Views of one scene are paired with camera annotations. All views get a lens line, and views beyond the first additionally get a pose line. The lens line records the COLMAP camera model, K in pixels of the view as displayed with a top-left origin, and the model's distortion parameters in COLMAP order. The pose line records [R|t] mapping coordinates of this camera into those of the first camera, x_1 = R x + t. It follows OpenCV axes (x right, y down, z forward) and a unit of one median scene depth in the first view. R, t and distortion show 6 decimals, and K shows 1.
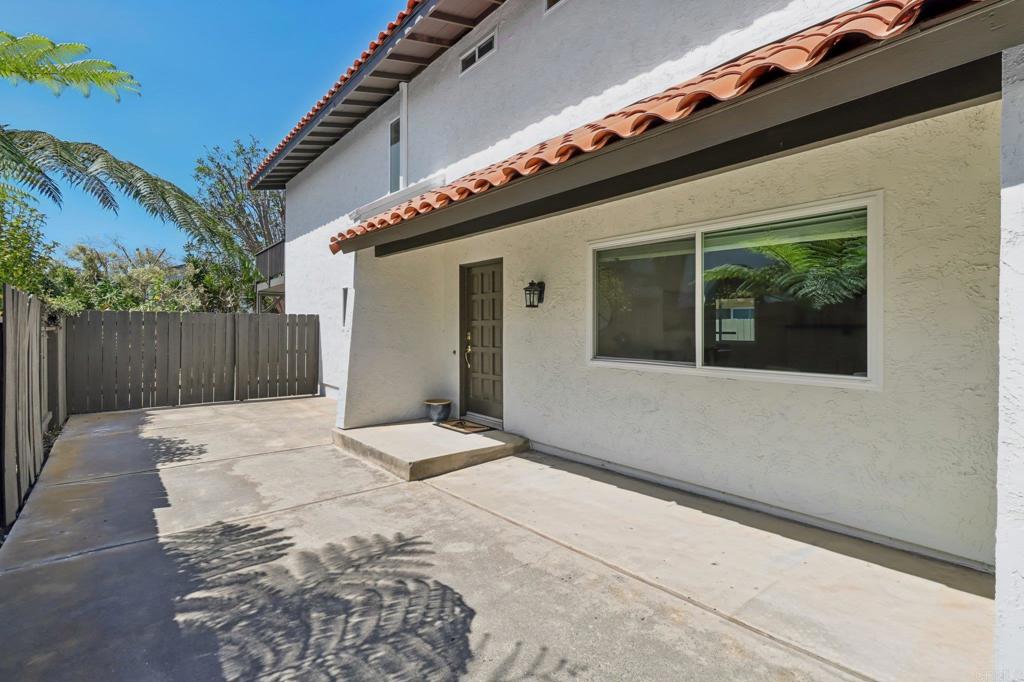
lens RADIAL K [[480.3, 0, 523.8], [0, 480.3, 324.9], [0, 0, 1]] dist [0.020095, -0.015514]
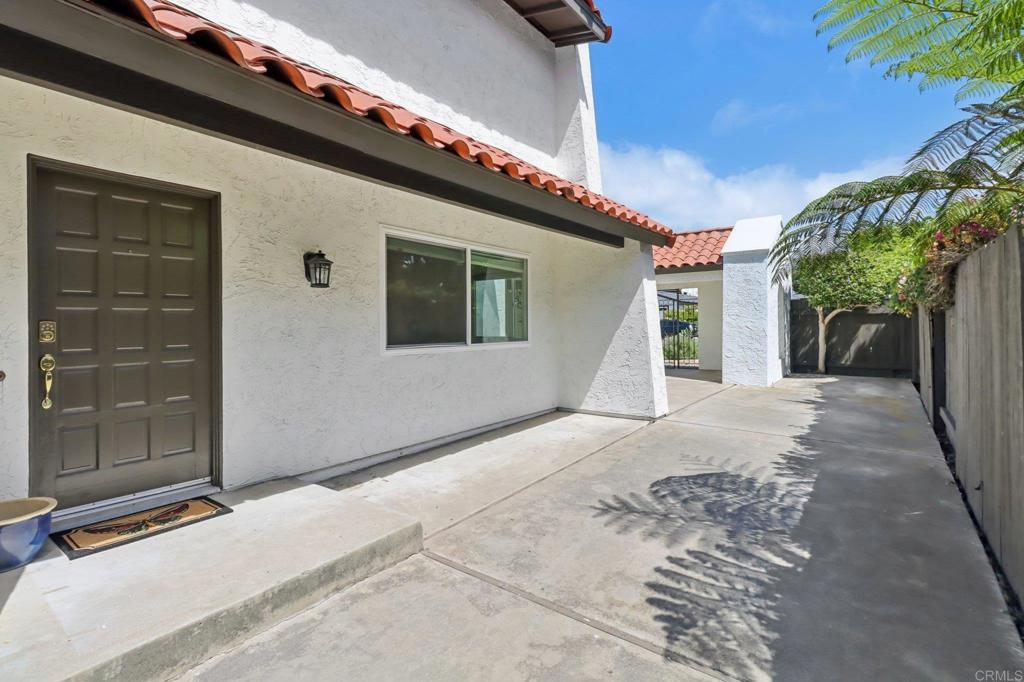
lens RADIAL K [[483.8, 0, 510.5], [0, 483.8, 320.4], [0, 0, 1]] dist [0.000216, 0.000136]
pose [[-0.207549, 0.006061, 0.978206, -1.334348], [0.001106, 0.999982, -0.005962, 0.032249], [-0.978224, -0.000155, -0.207552, 1.512877]]
